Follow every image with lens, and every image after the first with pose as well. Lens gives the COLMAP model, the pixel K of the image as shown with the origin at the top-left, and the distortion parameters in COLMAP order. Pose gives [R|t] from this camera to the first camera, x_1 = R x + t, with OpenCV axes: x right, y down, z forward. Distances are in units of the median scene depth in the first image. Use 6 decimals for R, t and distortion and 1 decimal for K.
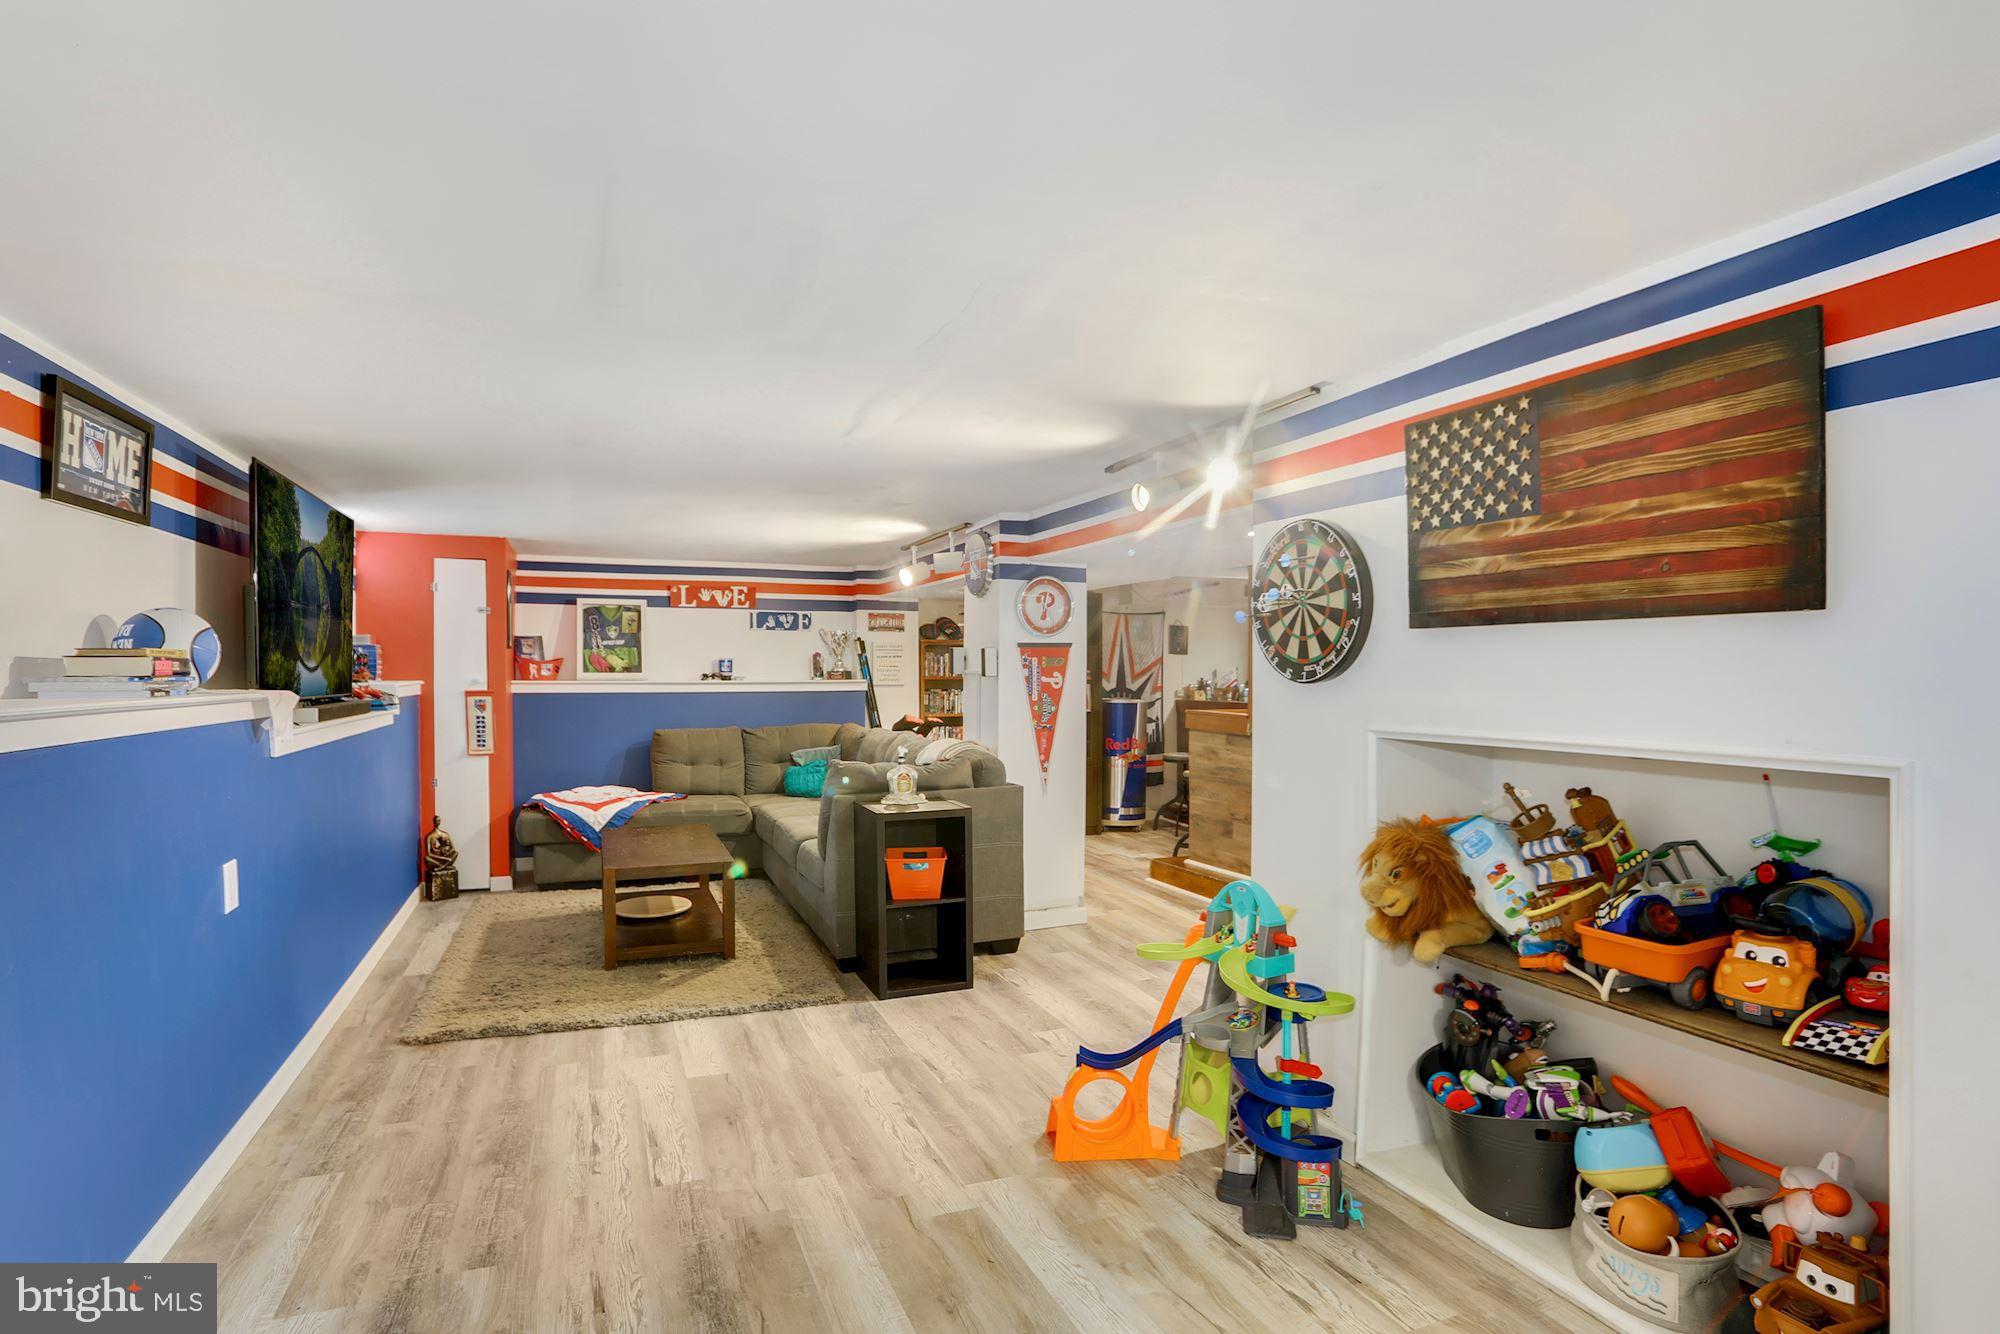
lens RADIAL K [[1002.0, 0, 992.0], [0, 1002.0, 667.4], [0, 0, 1]] dist [-0.060699, 0.003362]
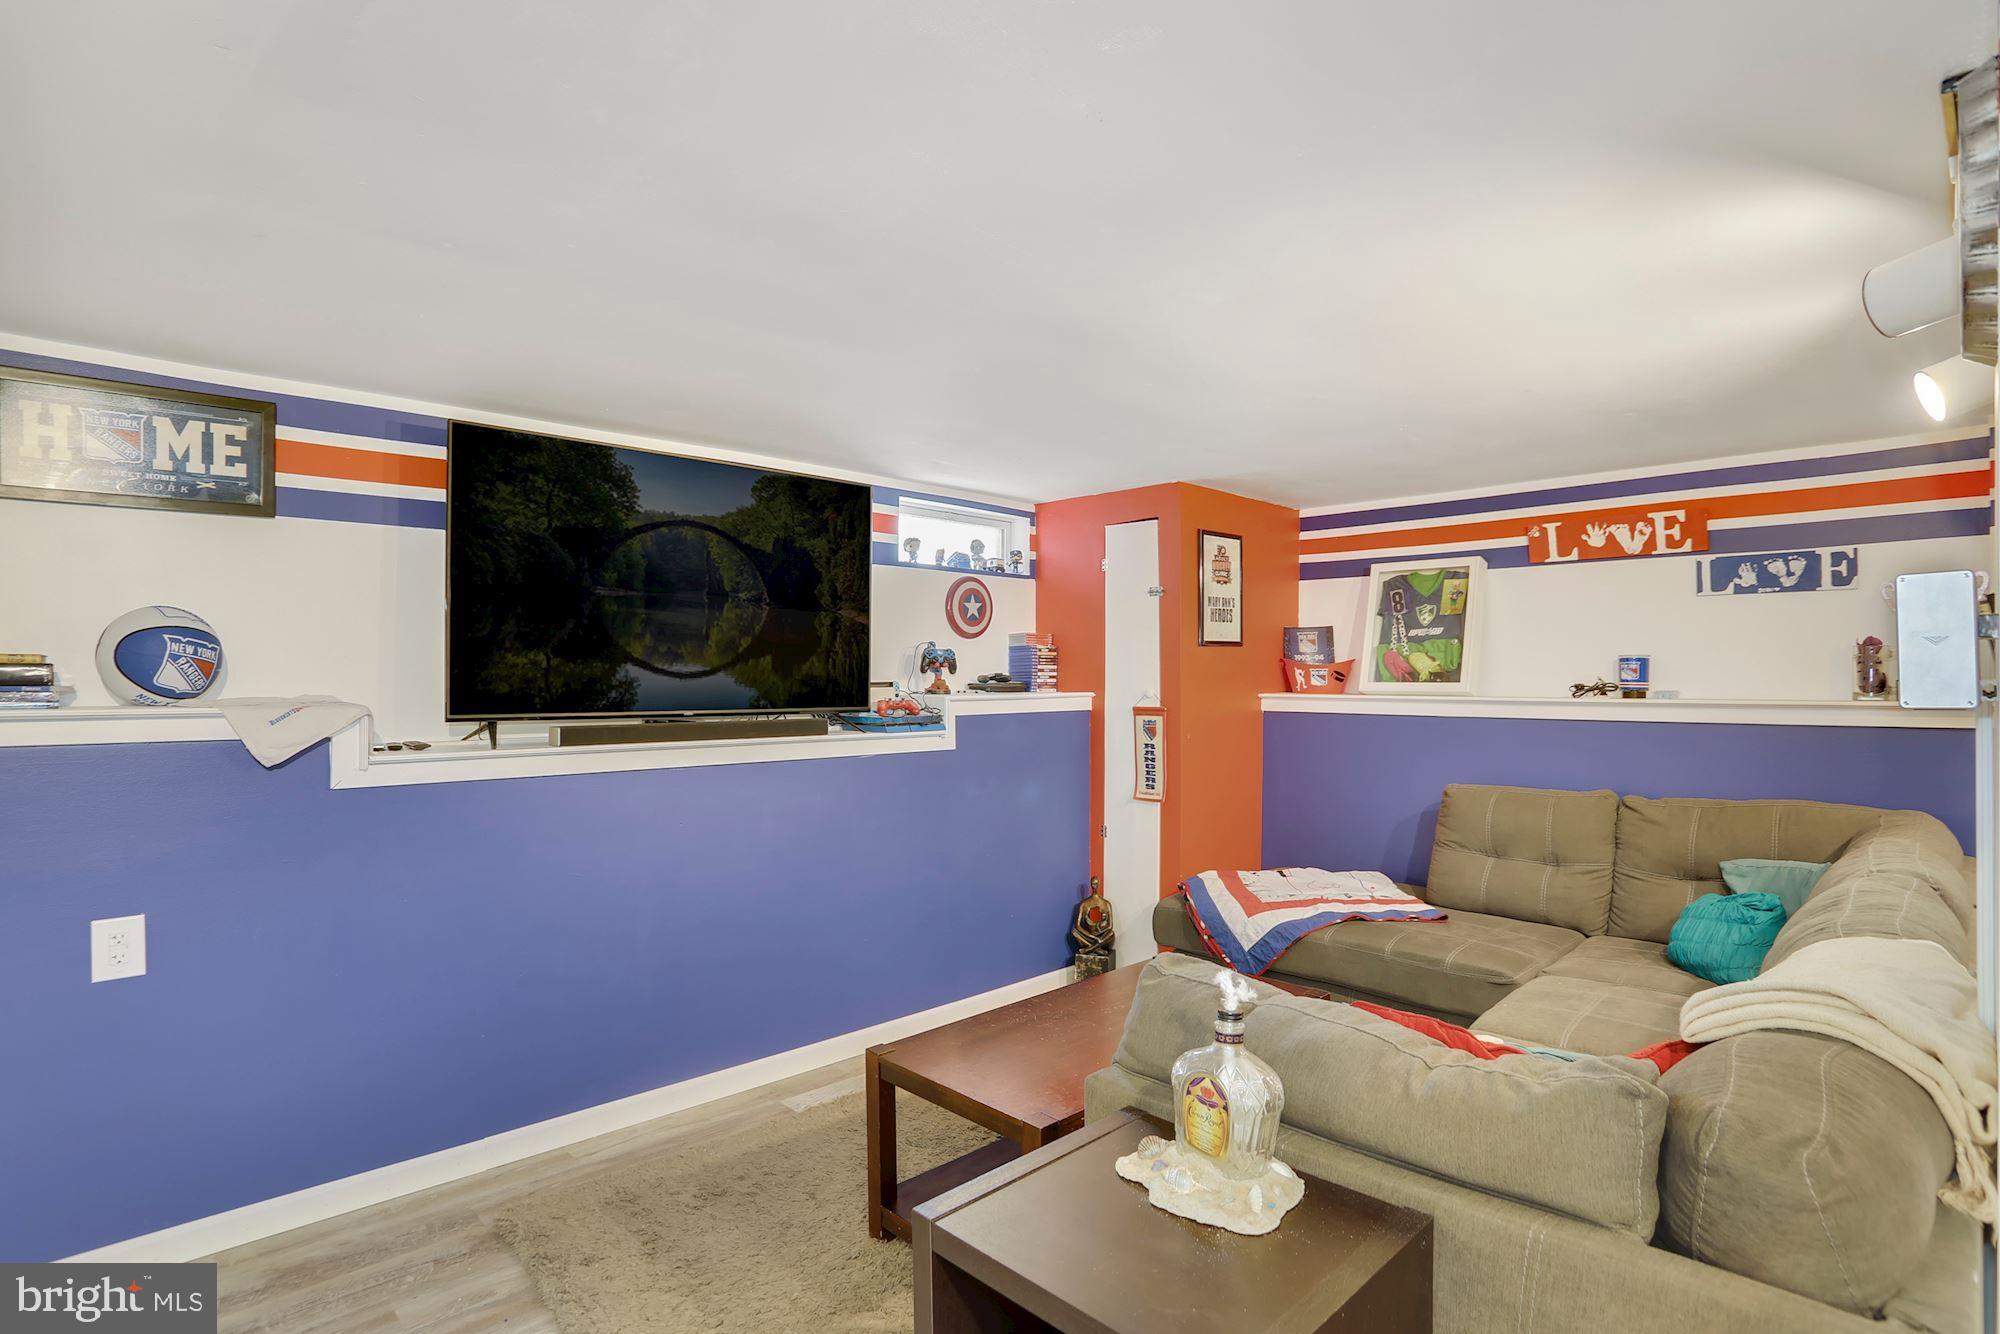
lens RADIAL K [[1002.0, 0, 956.7], [0, 1002.0, 663.0], [0, 0, 1]] dist [-0.060699, 0.003362]
pose [[0.359020, -0.014554, -0.933217, 0.076138], [0.000893, 0.999883, -0.015250, 0.002621], [0.933330, 0.004642, 0.358991, 0.515513]]
